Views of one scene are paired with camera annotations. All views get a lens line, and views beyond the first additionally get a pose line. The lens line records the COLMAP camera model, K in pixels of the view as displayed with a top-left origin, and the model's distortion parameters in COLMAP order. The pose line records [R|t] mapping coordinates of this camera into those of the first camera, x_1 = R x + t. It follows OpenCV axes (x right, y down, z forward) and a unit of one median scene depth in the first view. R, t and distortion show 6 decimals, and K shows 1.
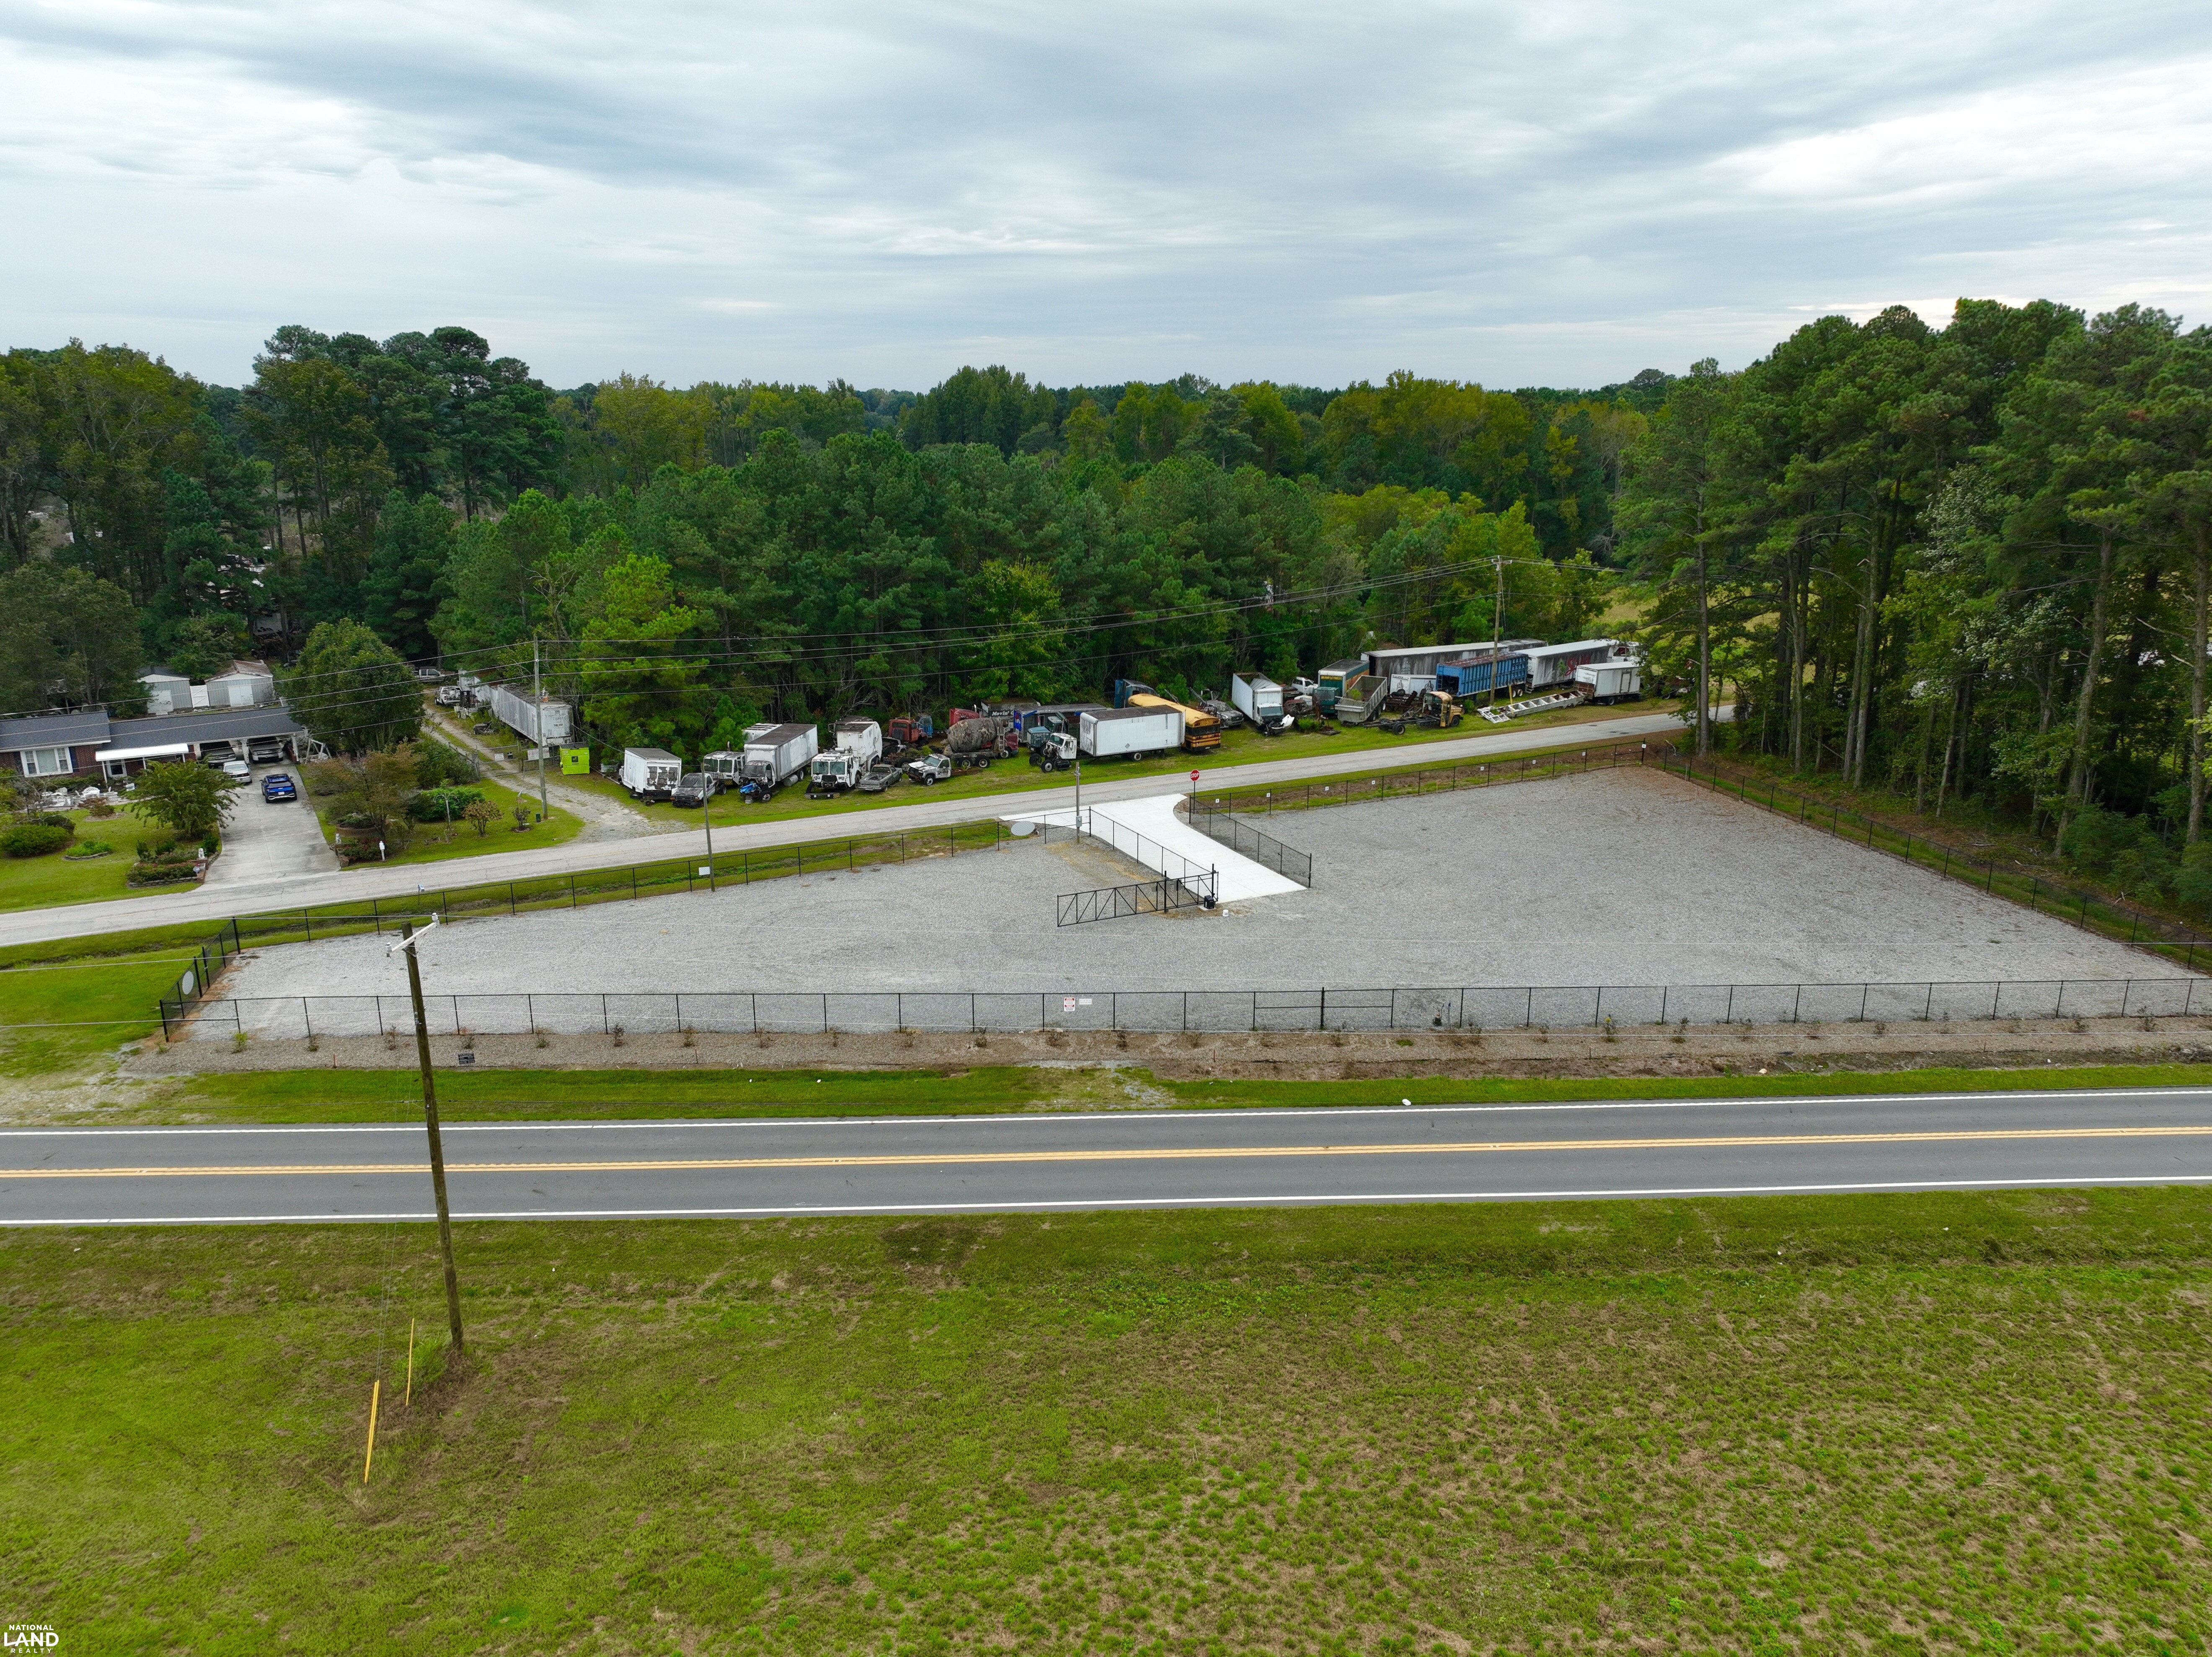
lens RADIAL K [[1554.3, 0, 1101.2], [0, 1554.3, 836.6], [0, 0, 1]] dist [-0.001260, 0.024507]
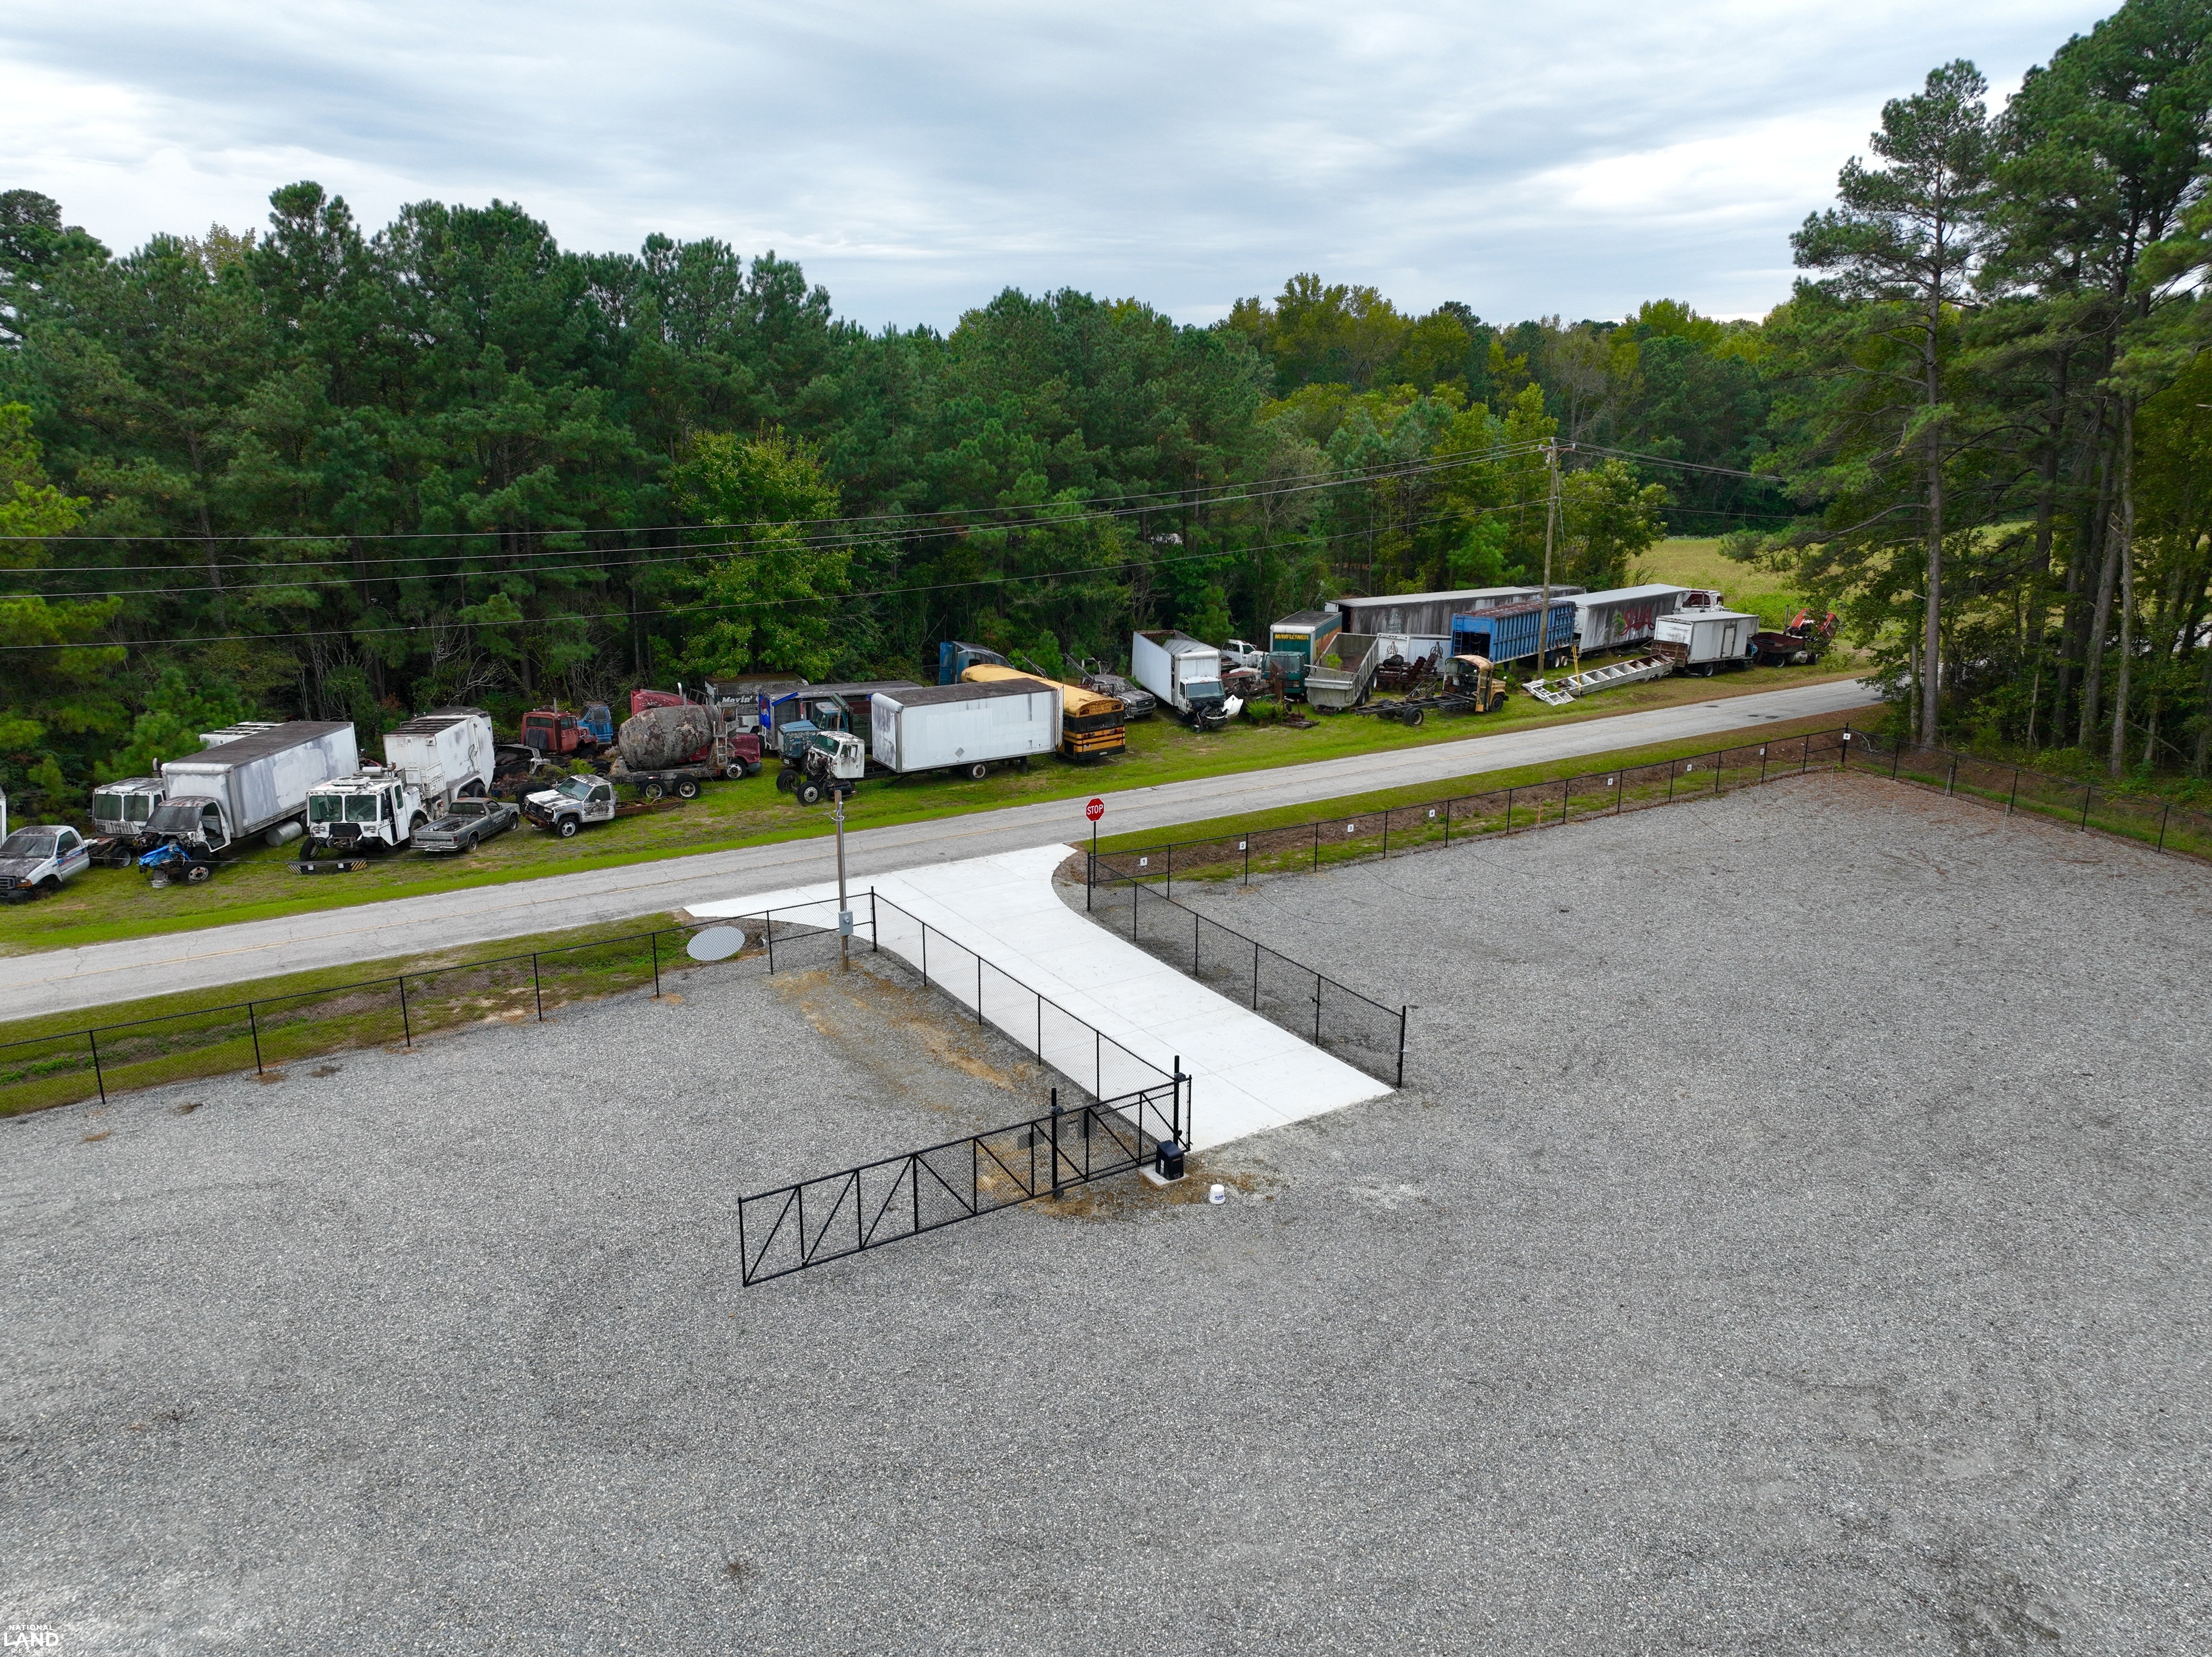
lens RADIAL K [[1554.3, 0, 1118.3], [0, 1554.3, 838.7], [0, 0, 1]] dist [-0.001260, 0.024507]
pose [[0.993947, -0.024427, 0.107113, 0.012387], [0.024762, 0.999692, -0.001800, -0.023990], [-0.107036, 0.004442, 0.994245, 0.422051]]
